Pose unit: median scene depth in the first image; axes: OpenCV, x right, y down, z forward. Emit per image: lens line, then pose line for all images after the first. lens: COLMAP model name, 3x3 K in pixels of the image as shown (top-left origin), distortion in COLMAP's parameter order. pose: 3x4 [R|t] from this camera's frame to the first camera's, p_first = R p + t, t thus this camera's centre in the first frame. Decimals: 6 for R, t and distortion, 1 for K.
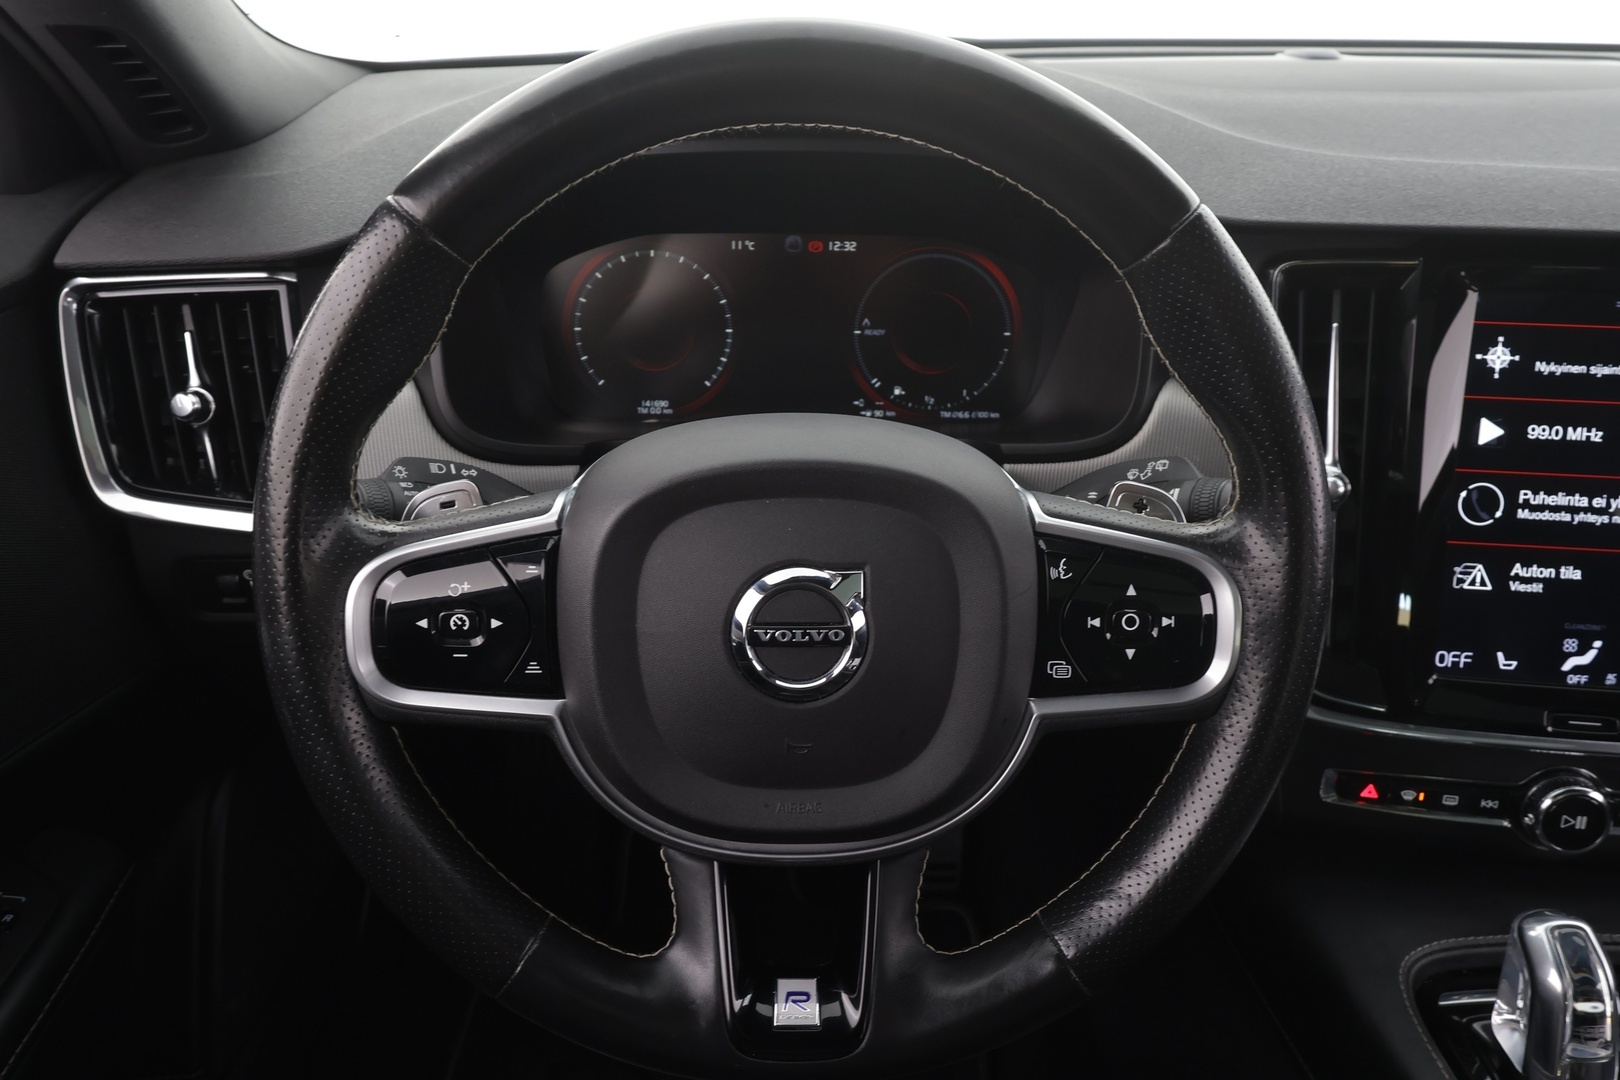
lens RADIAL K [[1209.4, 0, 800.2], [0, 1209.4, 529.4], [0, 0, 1]] dist [0.010541, -0.010425]
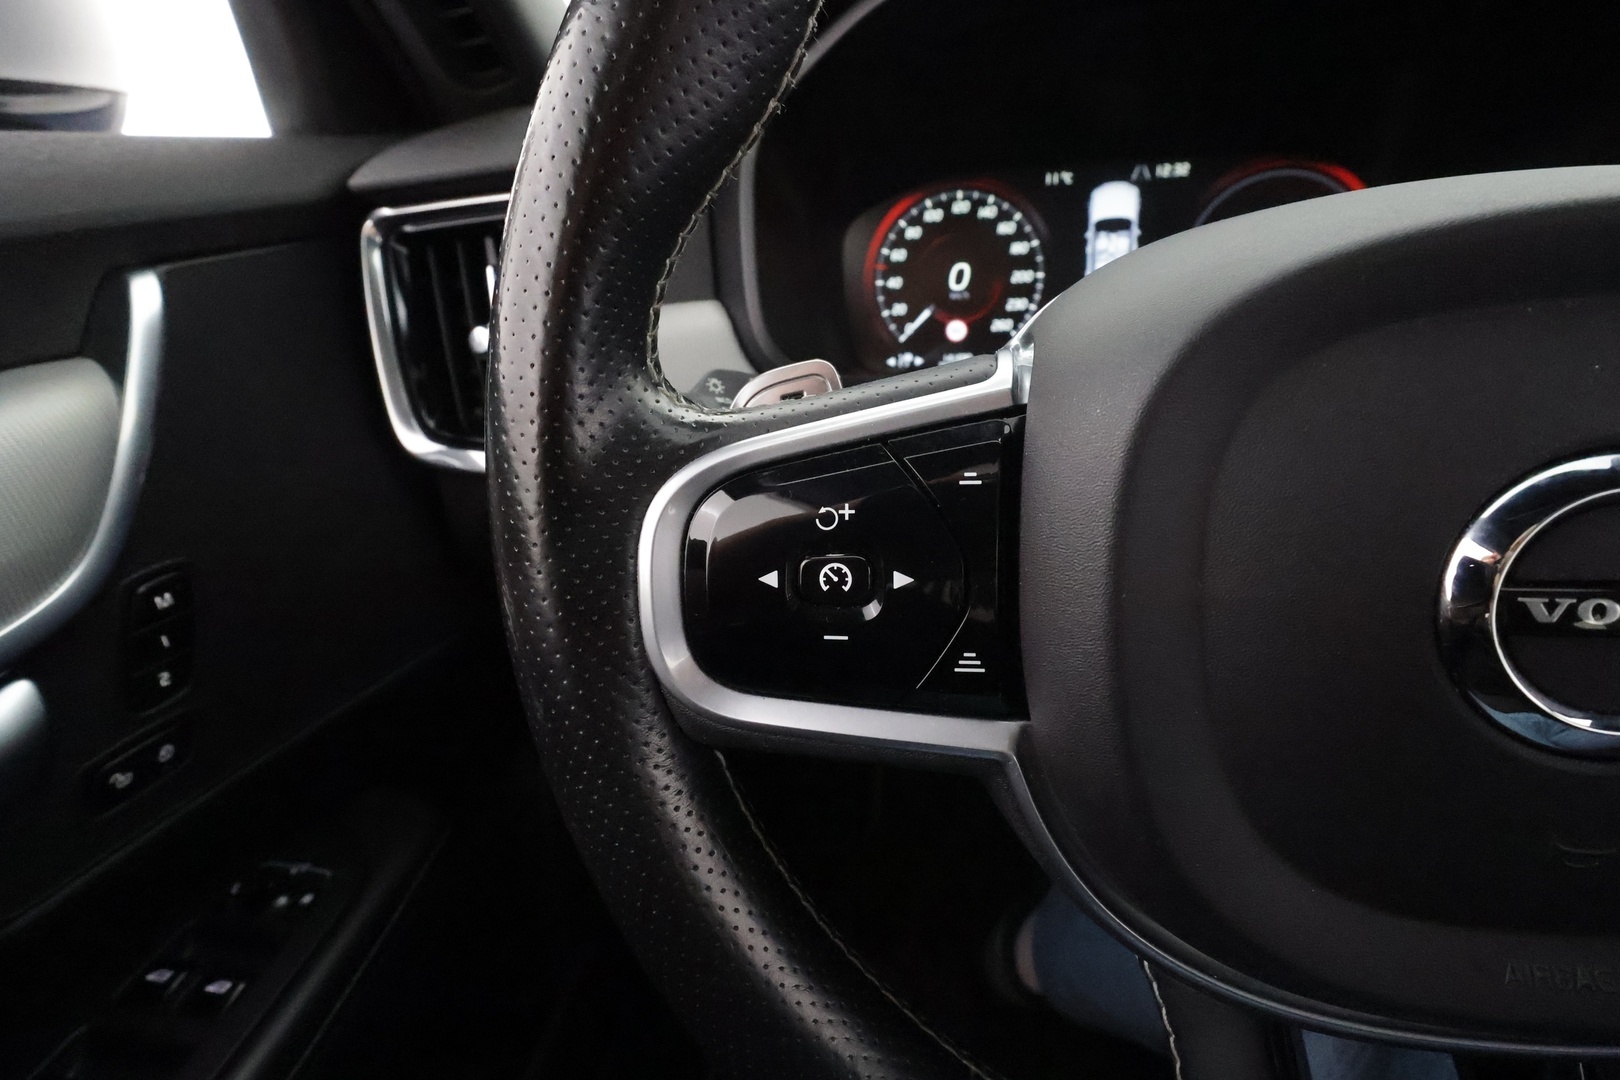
lens RADIAL K [[741.4, 0, 803.7], [0, 741.4, 524.0], [0, 0, 1]] dist [-0.003031, 0.000388]
pose [[0.984509, -0.006269, -0.175221, -0.192545], [0.006257, 0.999980, -0.000620, 0.042859], [0.175222, -0.000486, 0.984529, 0.542569]]
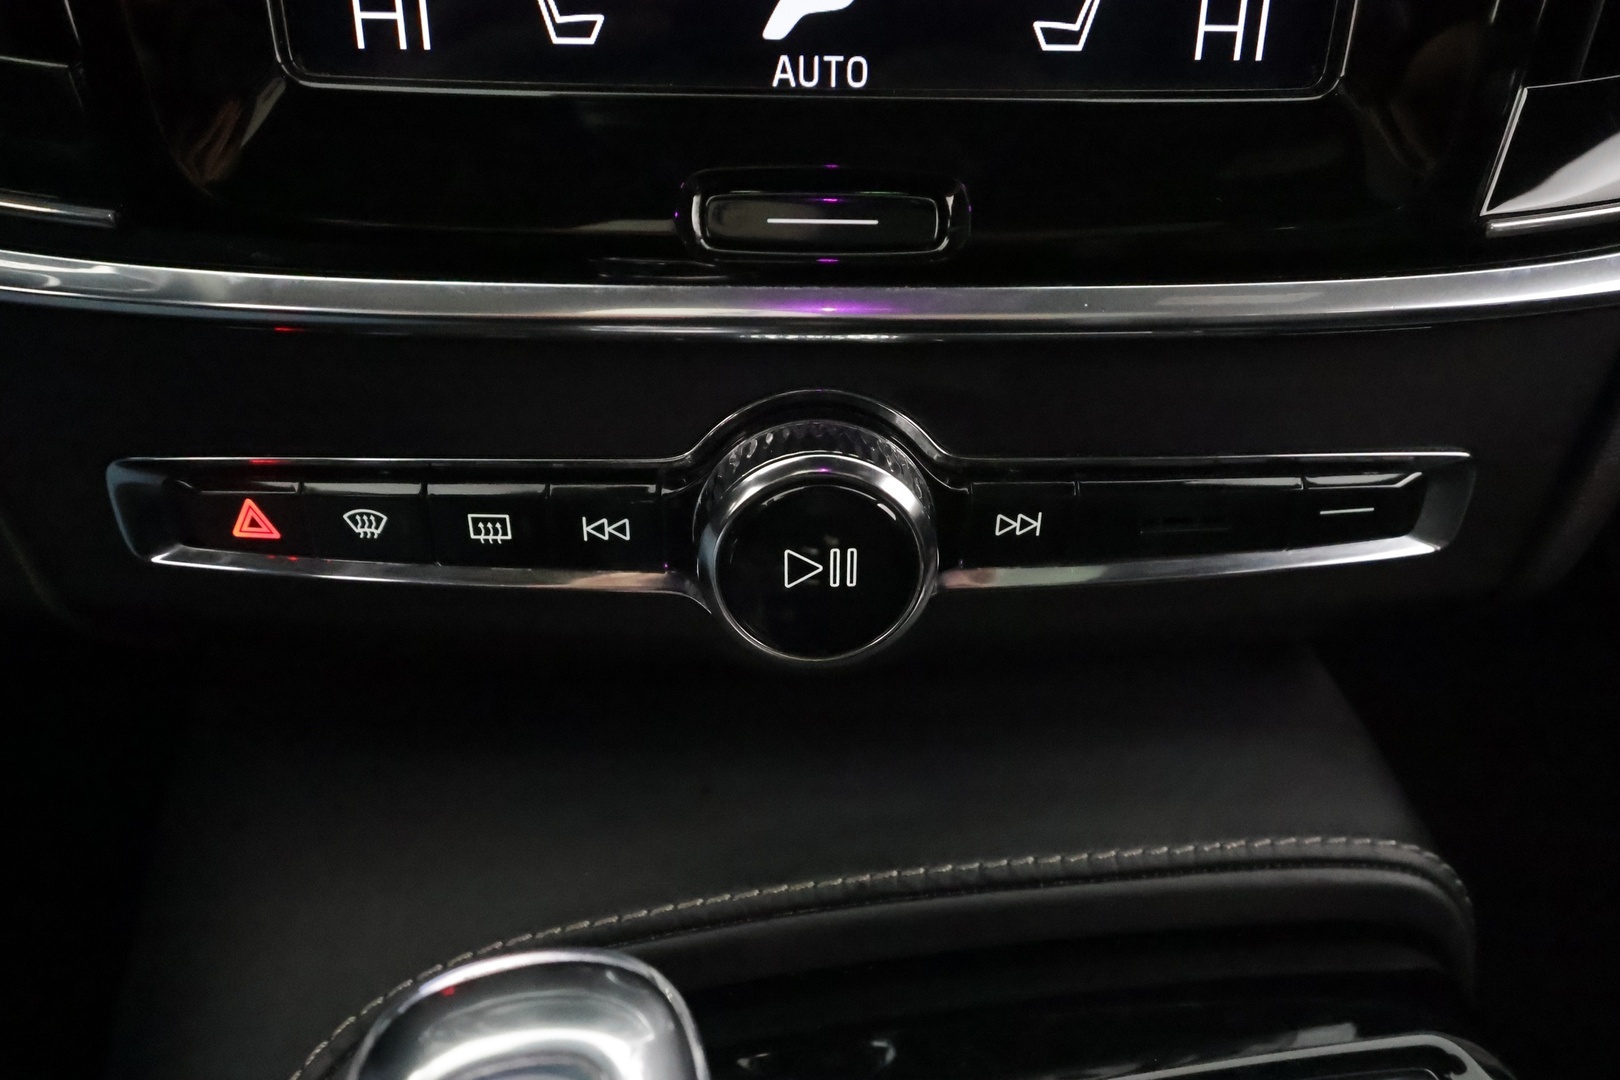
lens RADIAL K [[1020.0, 0, 815.7], [0, 1020.0, 533.1], [0, 0, 1]] dist [0.002267, 0.000104]
pose [[0.989490, -0.082164, 0.118991, 0.688105], [0.055802, 0.976112, 0.209979, 0.203252], [-0.133401, -0.201133, 0.970438, 0.855137]]
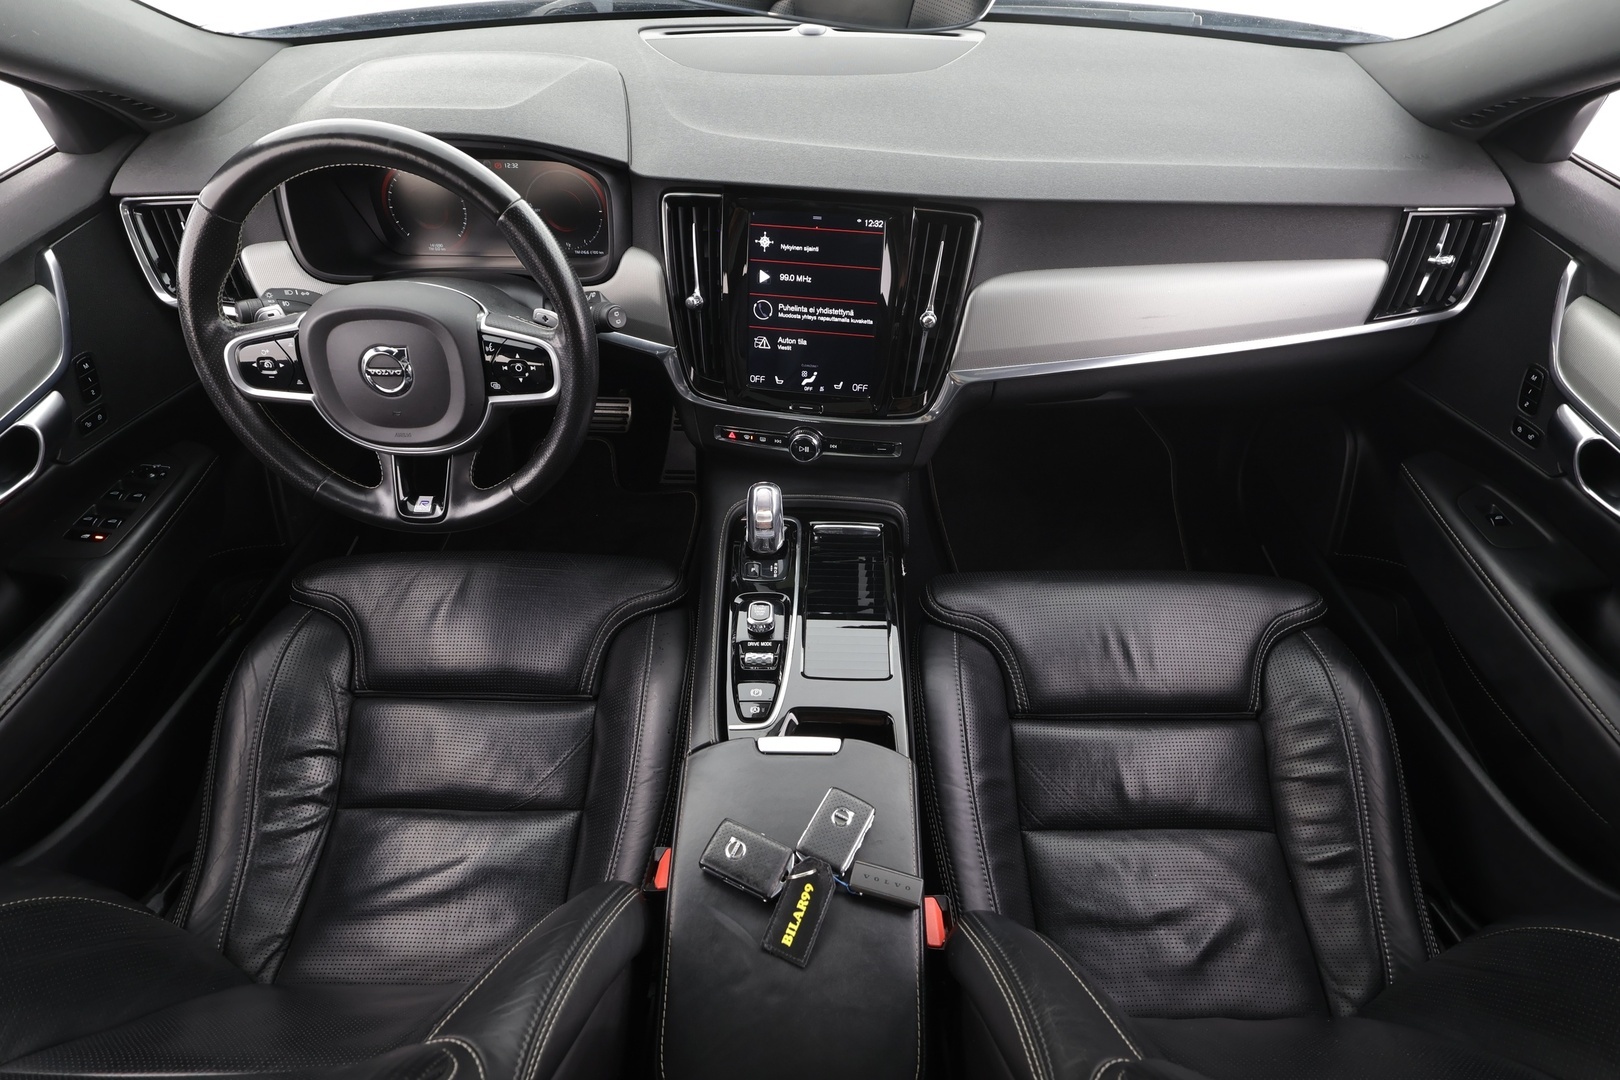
lens RADIAL K [[832.7, 0, 824.3], [0, 832.7, 544.4], [0, 0, 1]] dist [-0.004138, 0.003736]
pose [[0.999396, 0.021583, -0.027245, 0.821578], [-0.011309, 0.943107, 0.332297, -0.141330], [0.032867, -0.331789, 0.942781, -0.676147]]
